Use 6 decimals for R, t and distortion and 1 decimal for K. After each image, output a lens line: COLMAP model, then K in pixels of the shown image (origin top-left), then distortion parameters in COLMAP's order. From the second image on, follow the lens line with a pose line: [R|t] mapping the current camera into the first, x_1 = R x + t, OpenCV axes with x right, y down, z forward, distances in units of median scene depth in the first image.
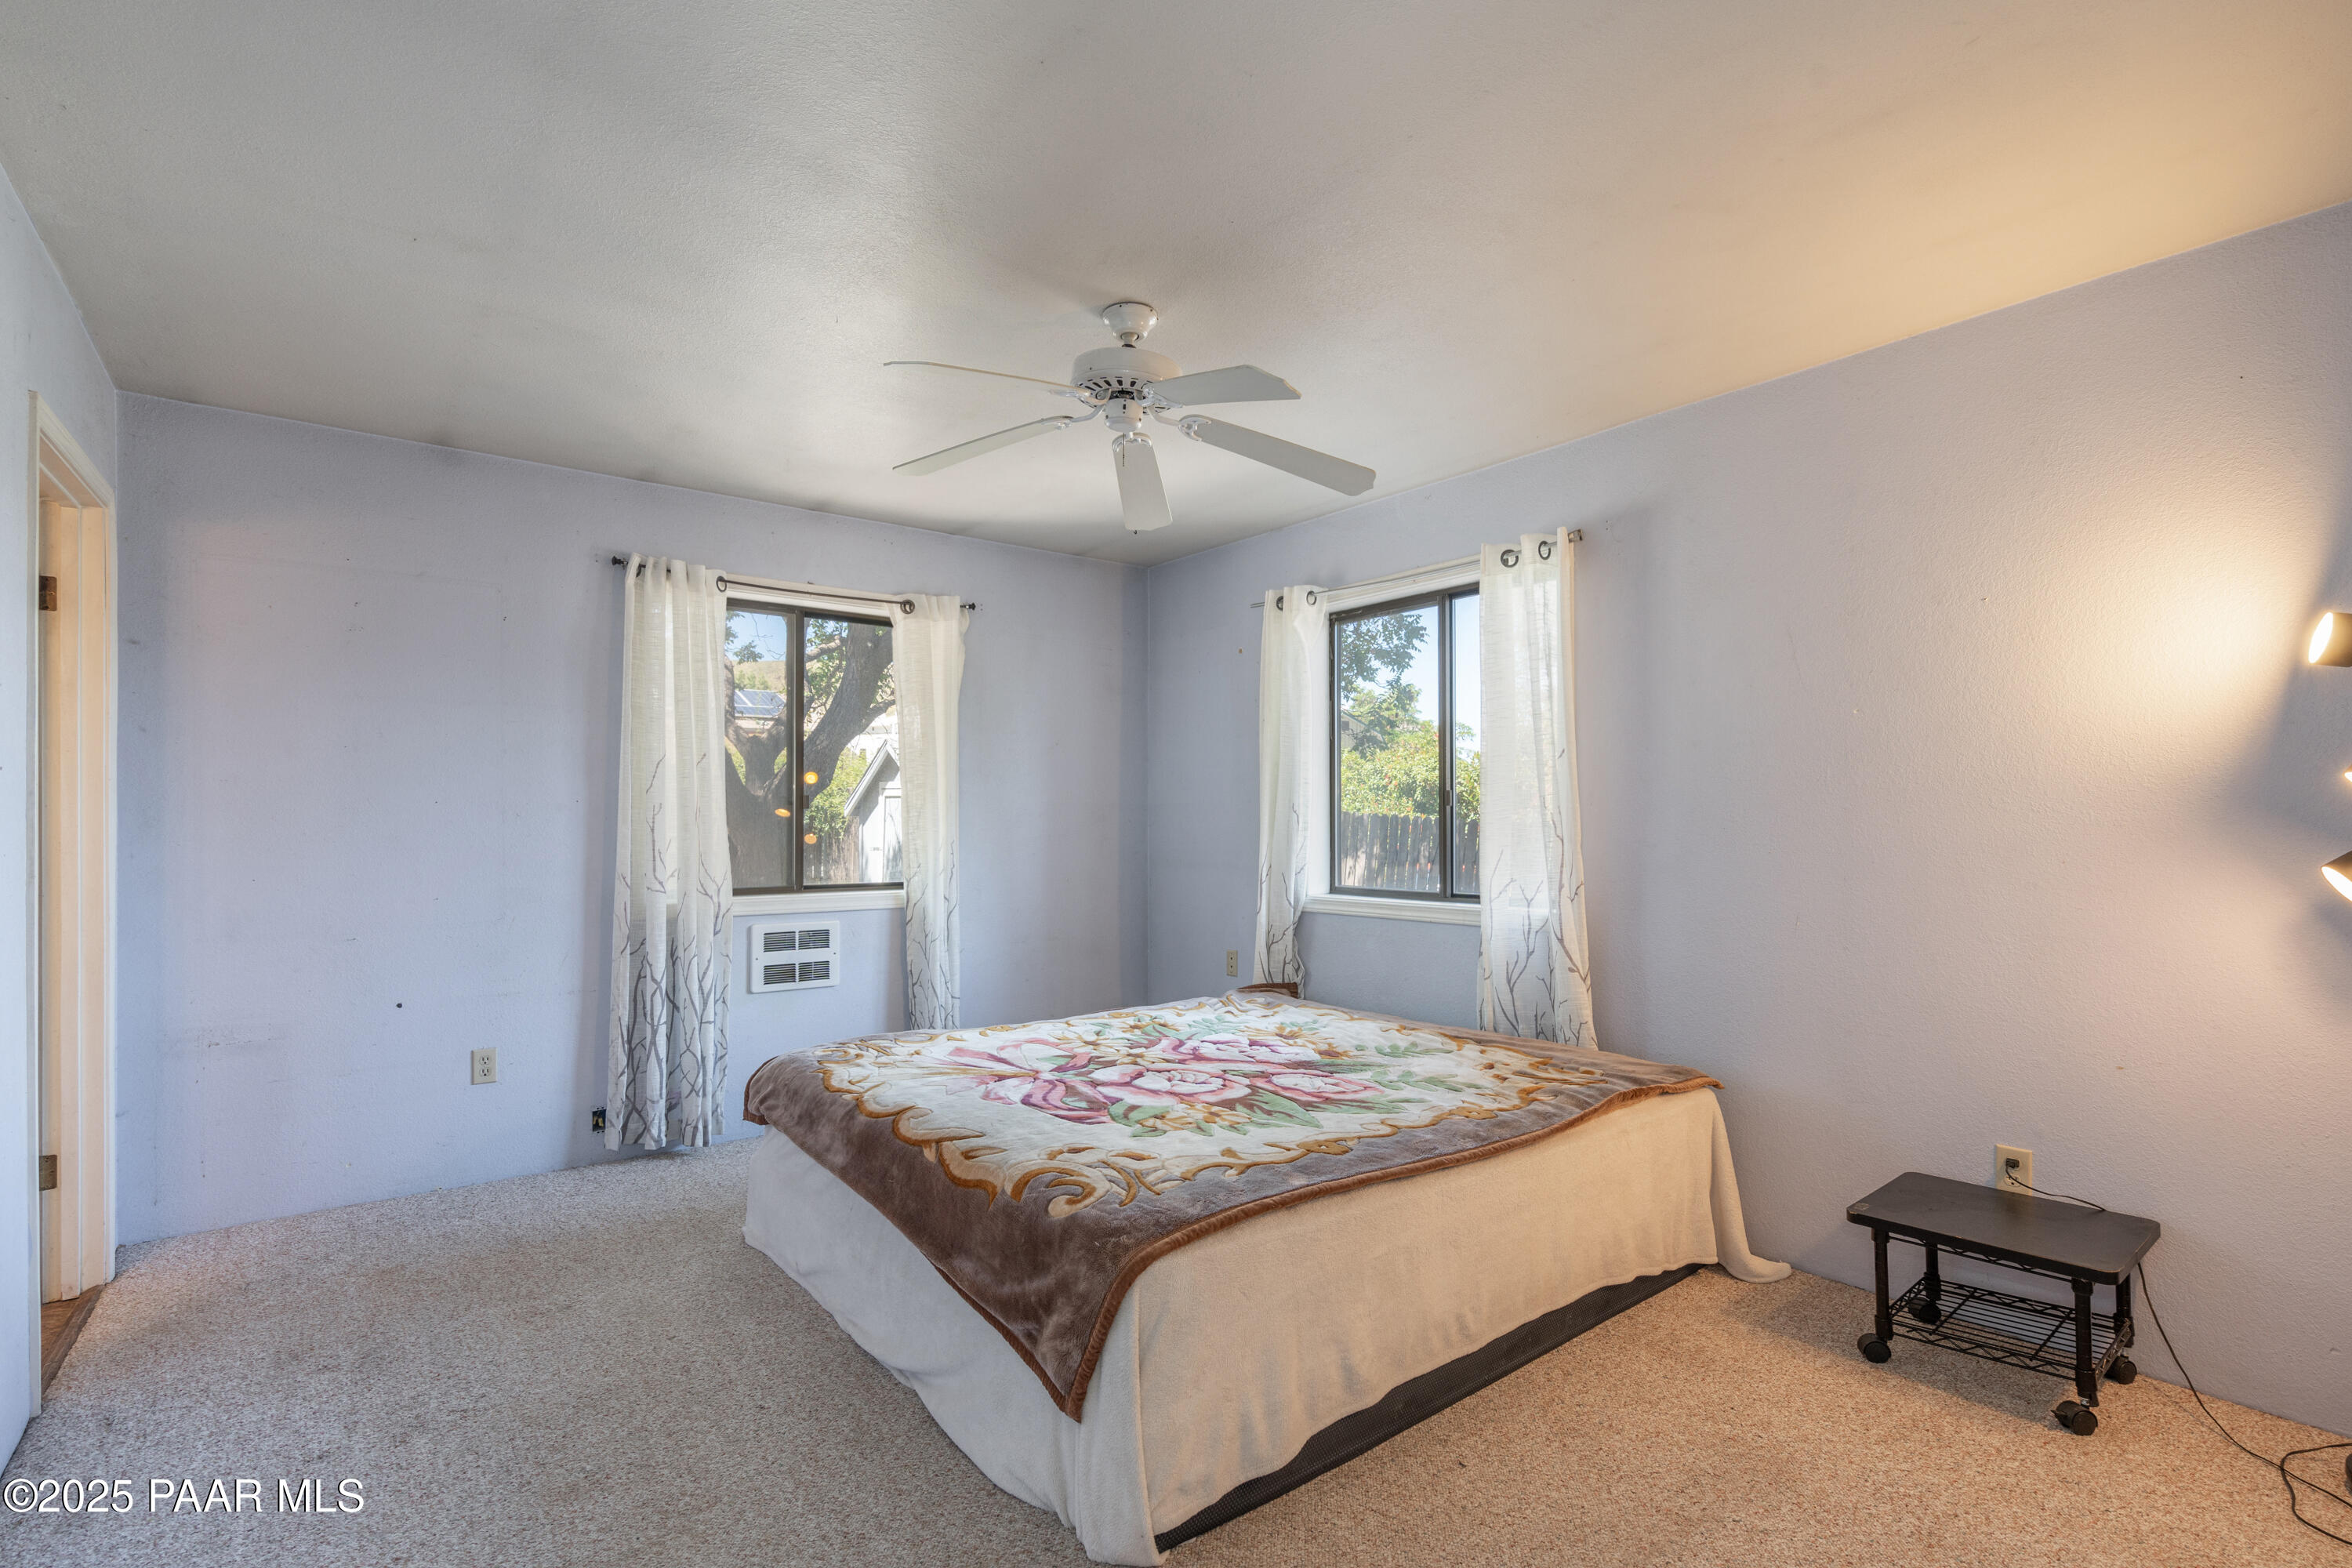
lens RADIAL K [[1061.1, 0, 1179.5], [0, 1061.1, 799.1], [0, 0, 1]] dist [-0.009867, 0.002342]
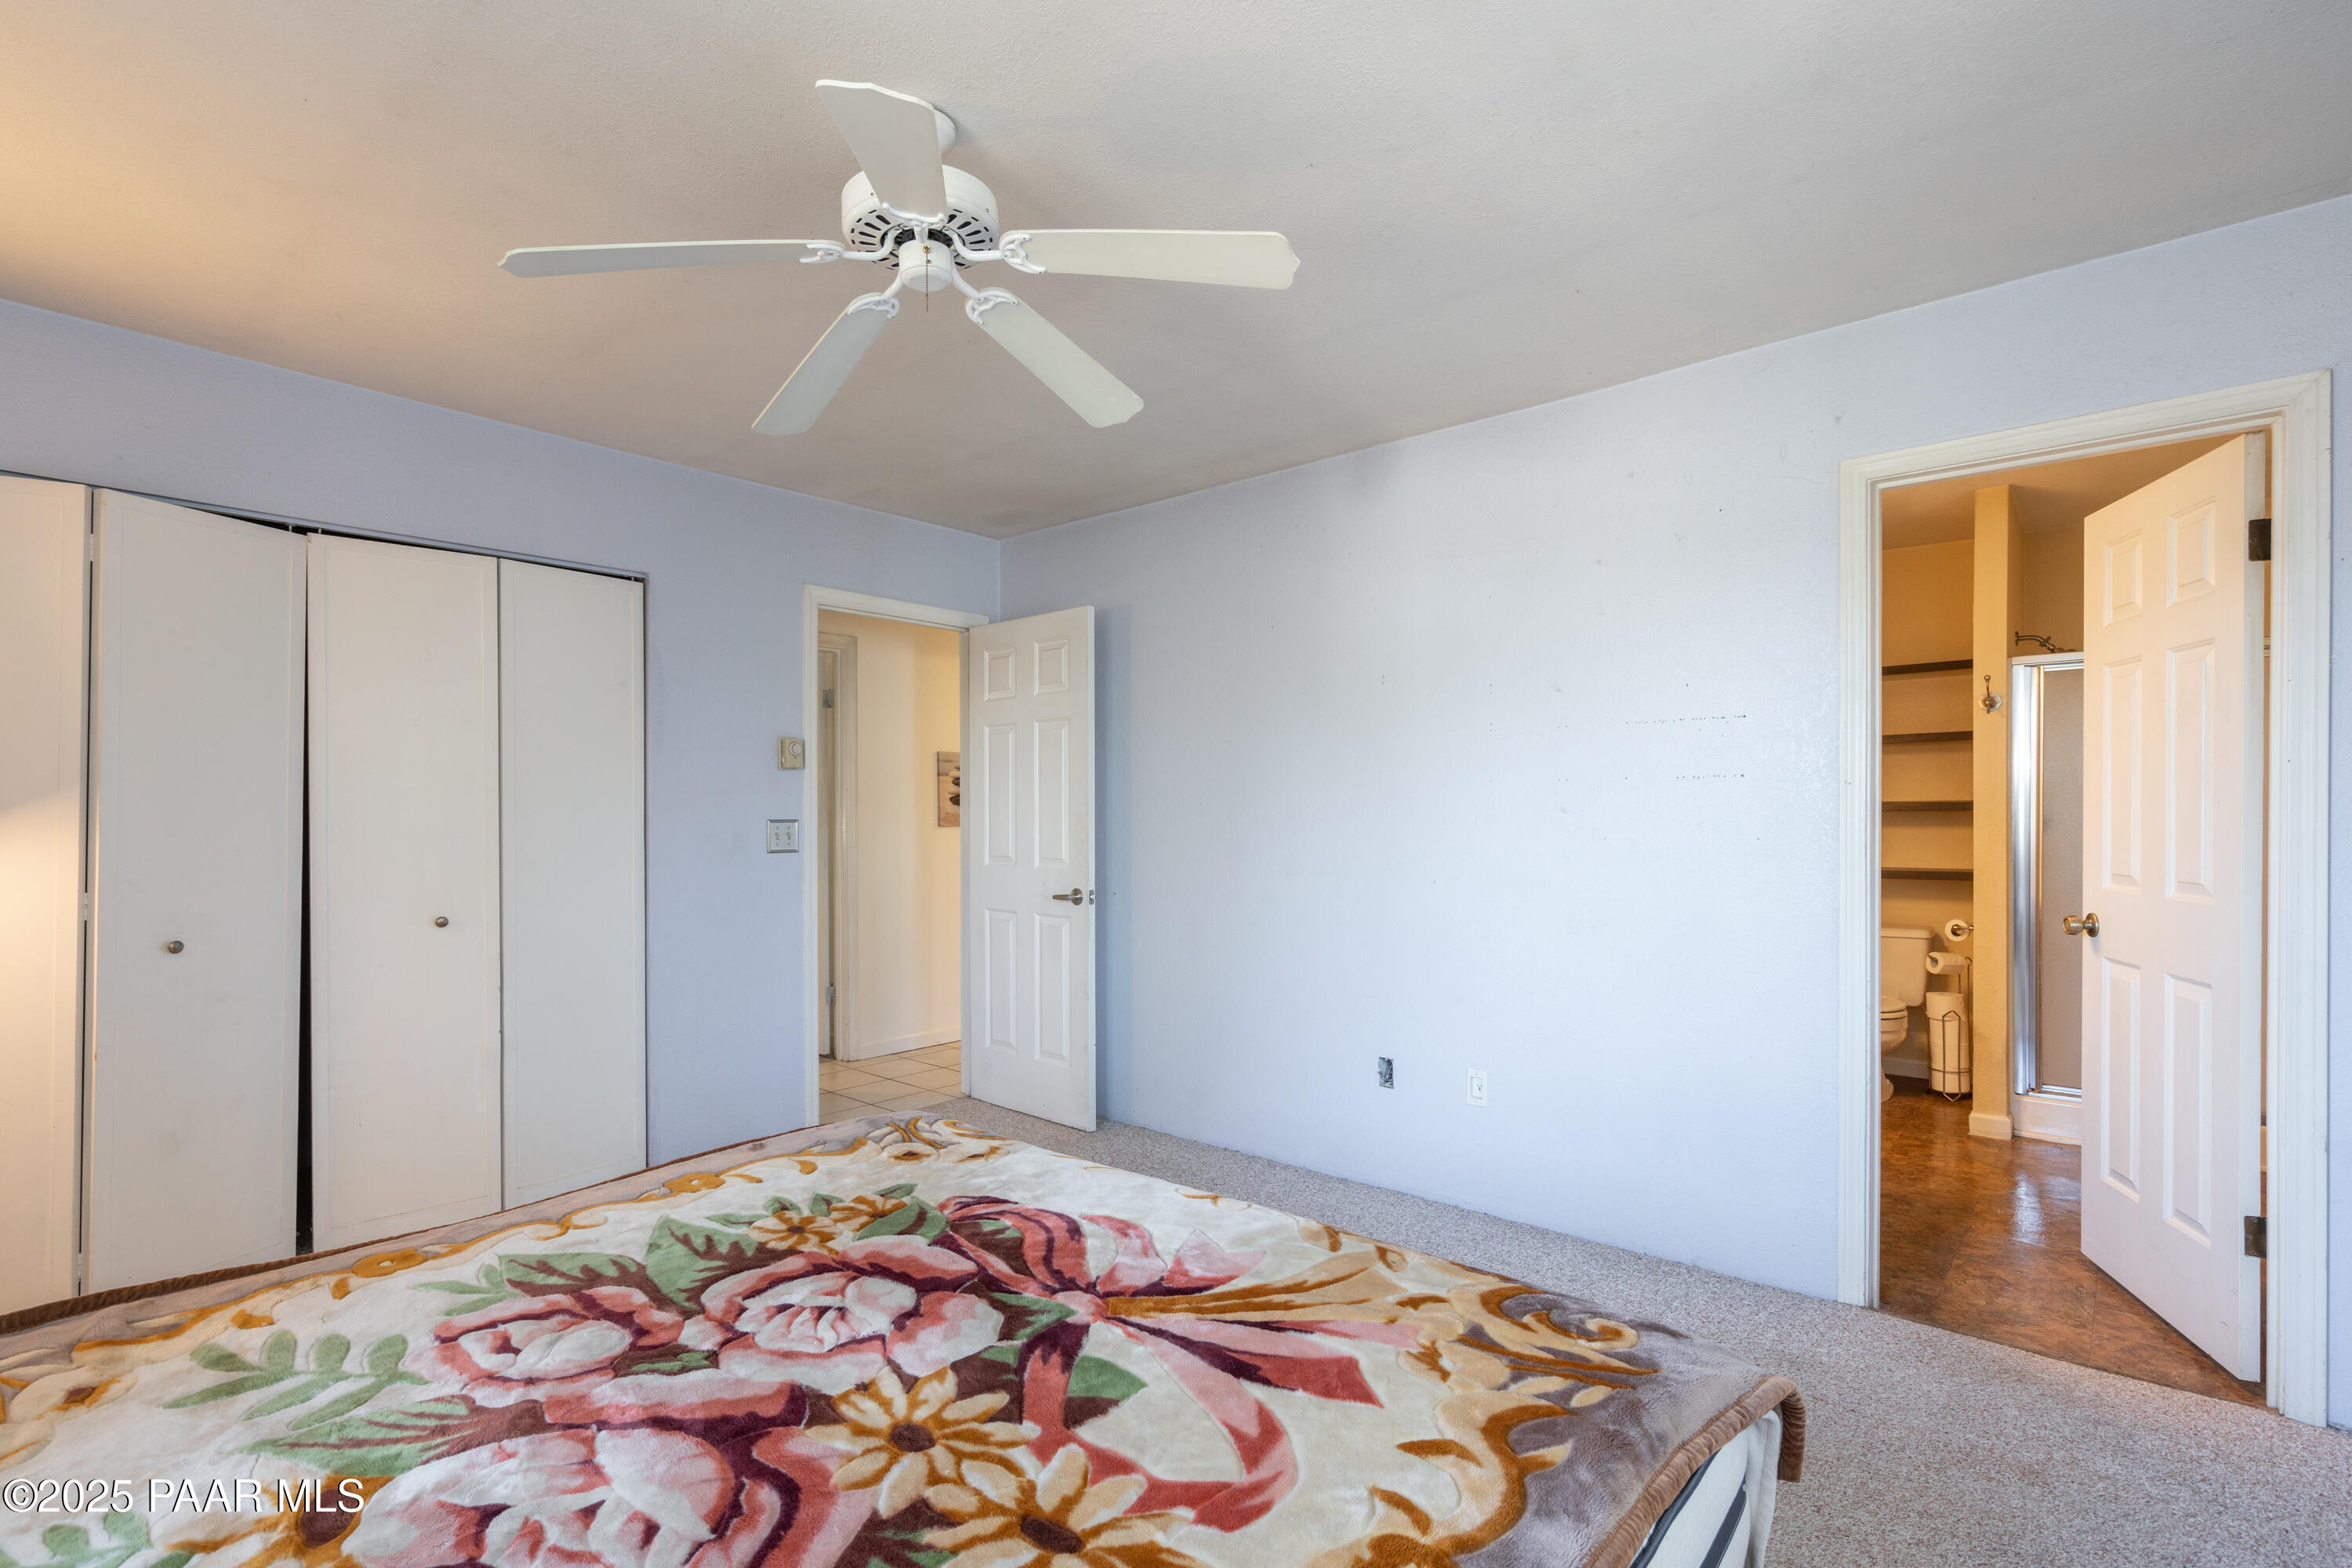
lens RADIAL K [[1061.1, 0, 1185.8], [0, 1061.1, 800.4], [0, 0, 1]] dist [-0.009867, 0.002342]
pose [[-0.976904, 0.004629, -0.213630, -0.067763], [0.008749, 0.999793, -0.018346, 0.019826], [0.213501, -0.019791, -0.976742, 1.634845]]
